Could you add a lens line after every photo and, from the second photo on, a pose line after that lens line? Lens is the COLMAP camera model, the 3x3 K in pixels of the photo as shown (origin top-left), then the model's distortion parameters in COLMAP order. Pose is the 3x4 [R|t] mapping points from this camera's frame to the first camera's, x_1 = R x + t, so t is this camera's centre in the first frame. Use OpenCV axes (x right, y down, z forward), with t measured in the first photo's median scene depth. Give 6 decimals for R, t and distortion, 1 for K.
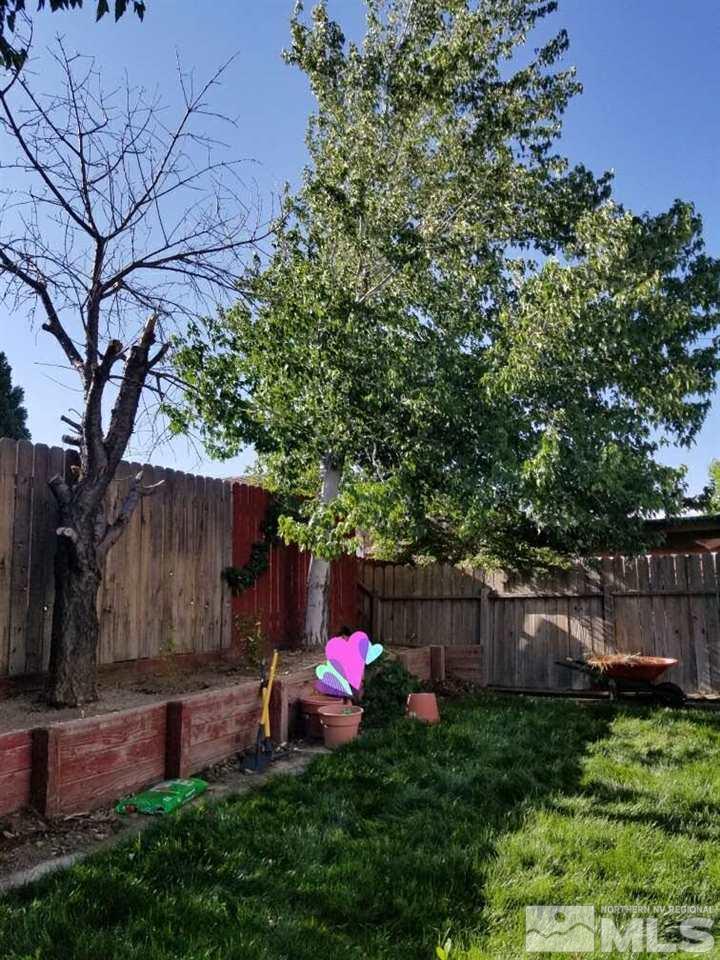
lens RADIAL K [[745.1, 0, 360.0], [0, 745.1, 480.0], [0, 0, 1]] dist [0.004700, -0.003280]
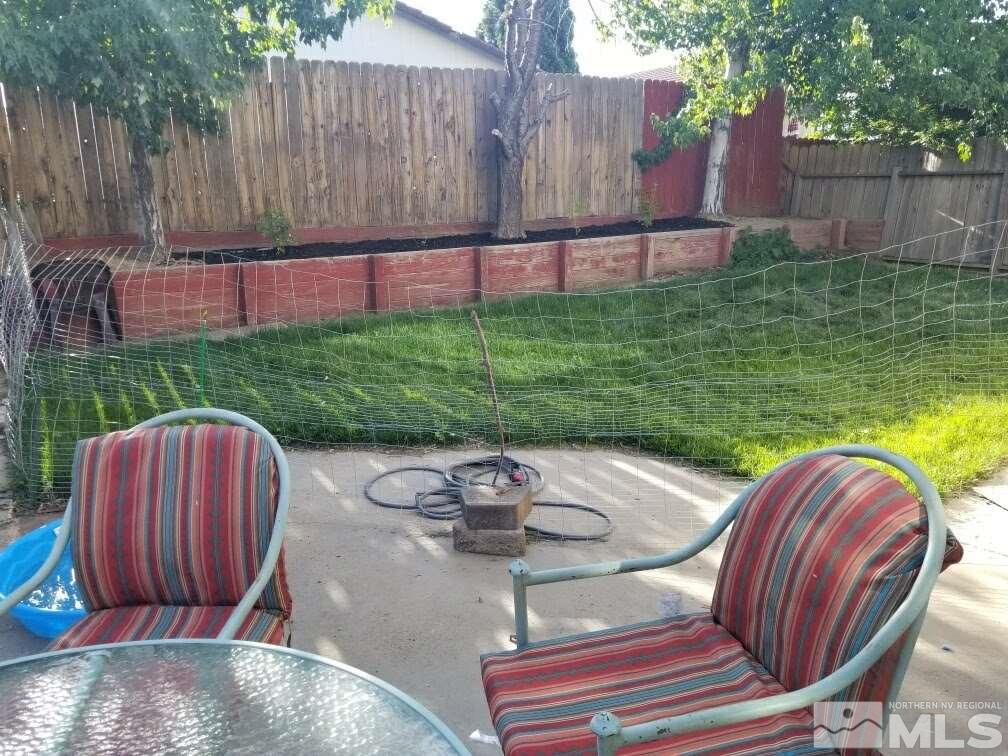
lens RADIAL K [[804.2, 0, 504.0], [0, 804.2, 378.0], [0, 0, 1]] dist [0.043497, -0.004009]
pose [[0.850132, 0.136447, -0.508585, 0.461333], [0.074595, 0.924897, 0.372828, -0.070242], [0.521260, -0.354891, 0.776106, -0.419787]]
